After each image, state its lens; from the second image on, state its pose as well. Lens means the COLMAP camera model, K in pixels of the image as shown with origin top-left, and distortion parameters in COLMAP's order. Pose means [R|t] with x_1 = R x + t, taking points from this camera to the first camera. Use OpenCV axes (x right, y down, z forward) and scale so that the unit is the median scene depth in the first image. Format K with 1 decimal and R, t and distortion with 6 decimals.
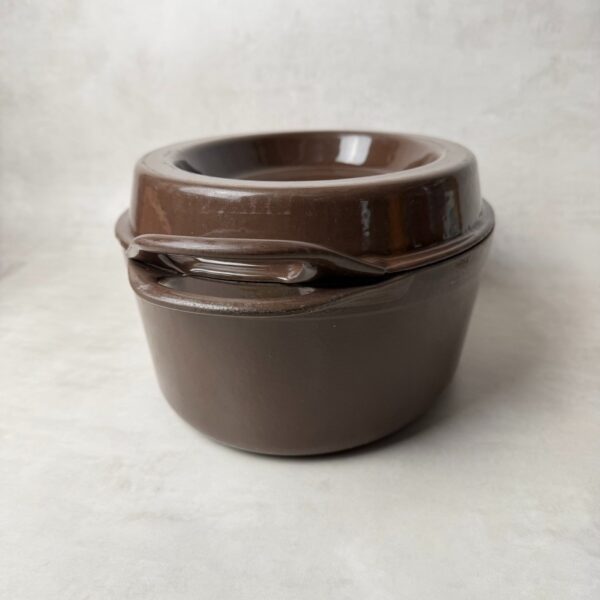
lens RADIAL K [[591.2, 0, 305.7], [0, 591.2, 296.2], [0, 0, 1]] dist [-0.023996, 0.000000]
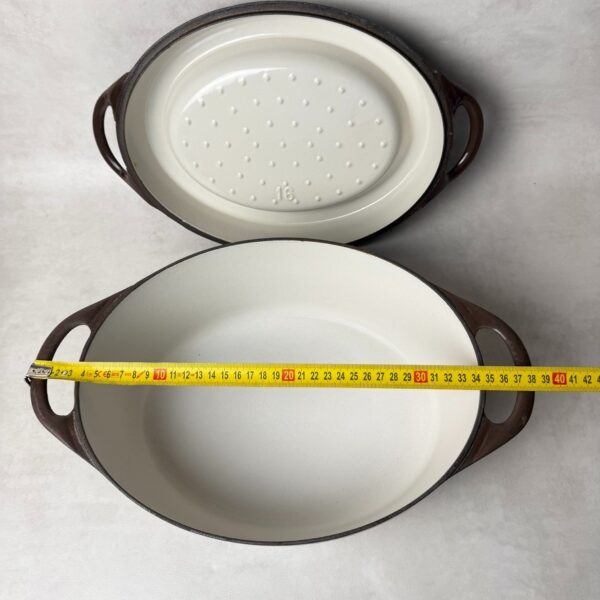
lens RADIAL K [[591.2, 0, 304.2], [0, 591.2, 302.4], [0, 0, 1]] dist [-0.023996, 0.000000]
pose [[0.979216, -0.197168, 0.047542, -0.024711], [0.118585, 0.746746, 0.654453, -0.745379], [-0.164539, -0.635213, 0.754607, 0.112911]]
